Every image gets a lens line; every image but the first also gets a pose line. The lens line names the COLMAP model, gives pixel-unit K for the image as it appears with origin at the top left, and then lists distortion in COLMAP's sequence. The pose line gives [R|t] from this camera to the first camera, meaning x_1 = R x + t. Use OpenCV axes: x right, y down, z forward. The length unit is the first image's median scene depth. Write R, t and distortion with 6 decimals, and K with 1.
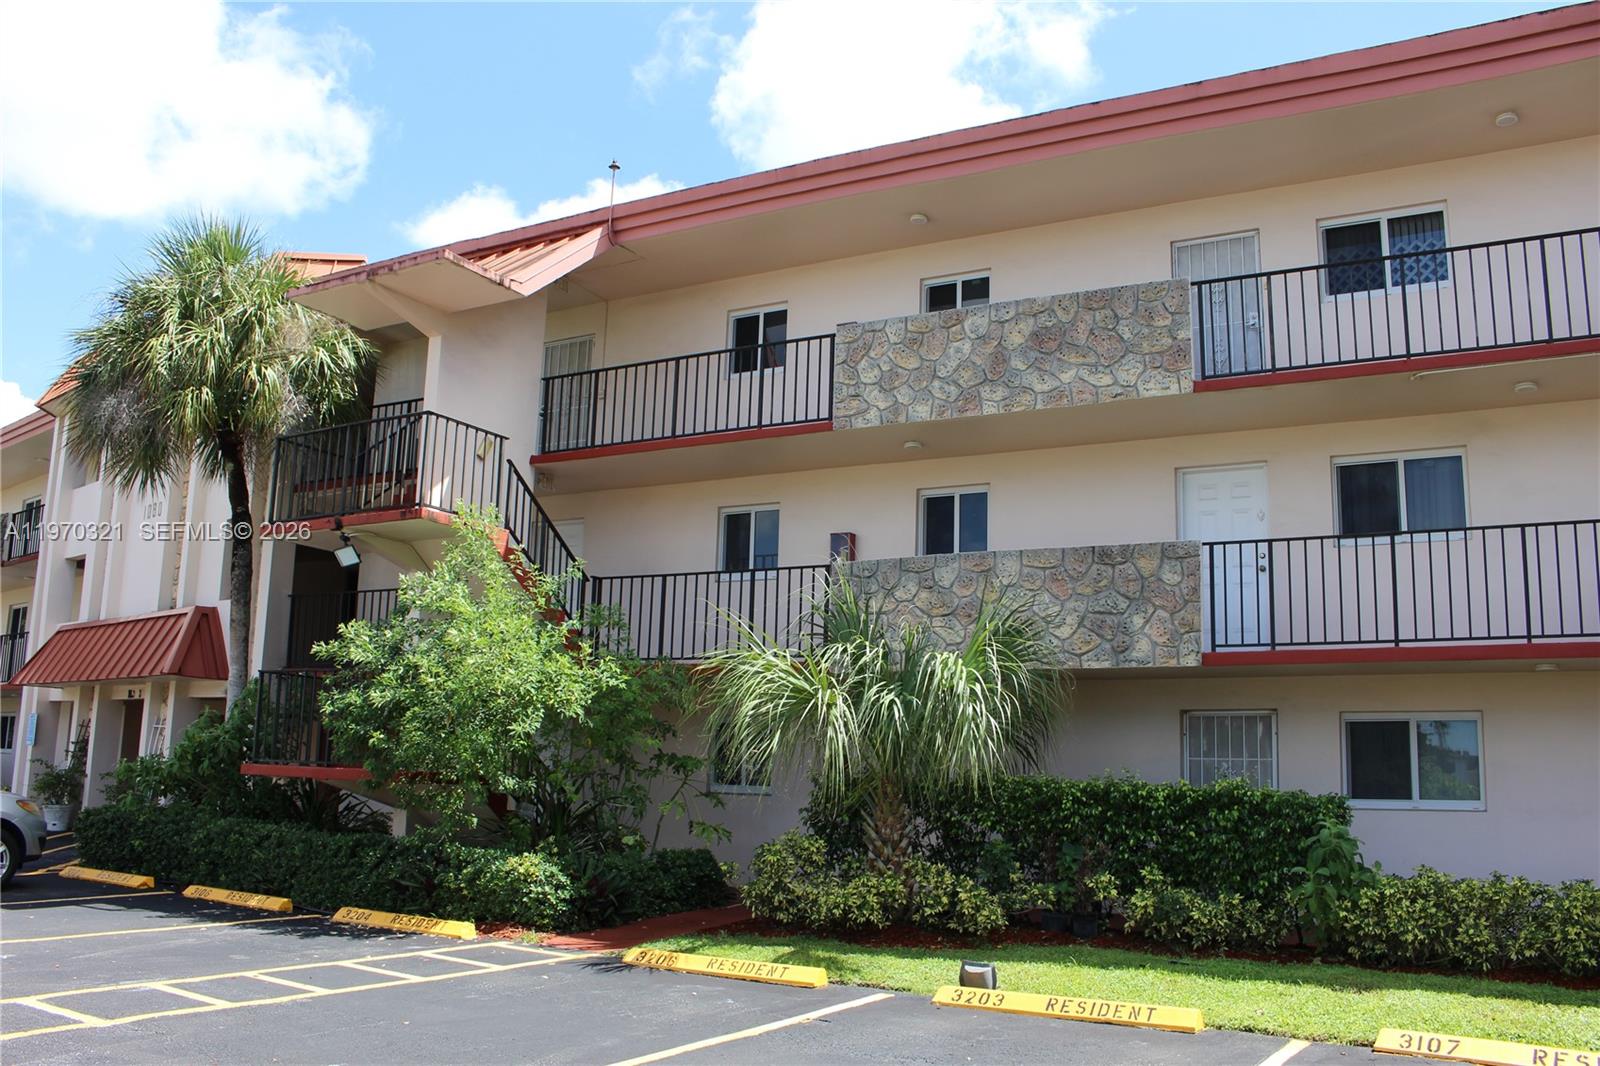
lens RADIAL K [[1433.0, 0, 801.4], [0, 1433.0, 595.6], [0, 0, 1]] dist [-0.190259, 0.206180]
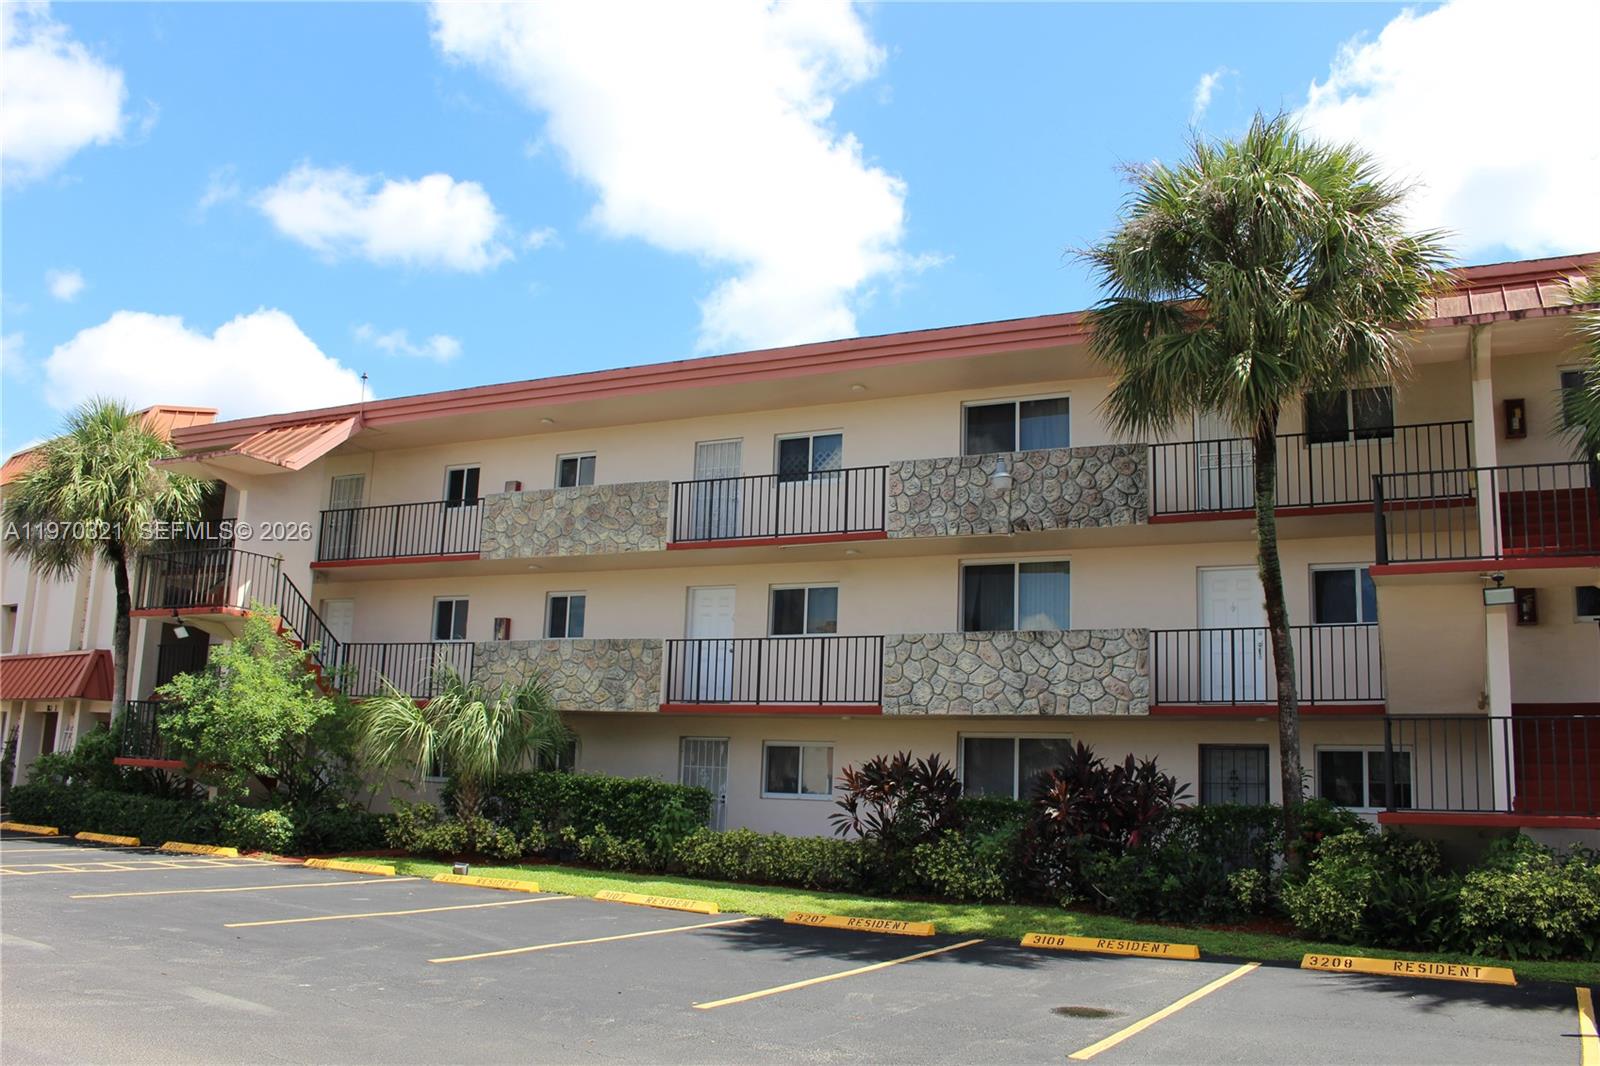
lens RADIAL K [[1433.0, 0, 801.4], [0, 1433.0, 595.6], [0, 0, 1]] dist [-0.190259, 0.206180]
pose [[0.998989, 0.017471, 0.041425, 0.334602], [-0.017286, 0.999839, -0.004808, -0.075997], [-0.041502, 0.004087, 0.999130, -0.656430]]
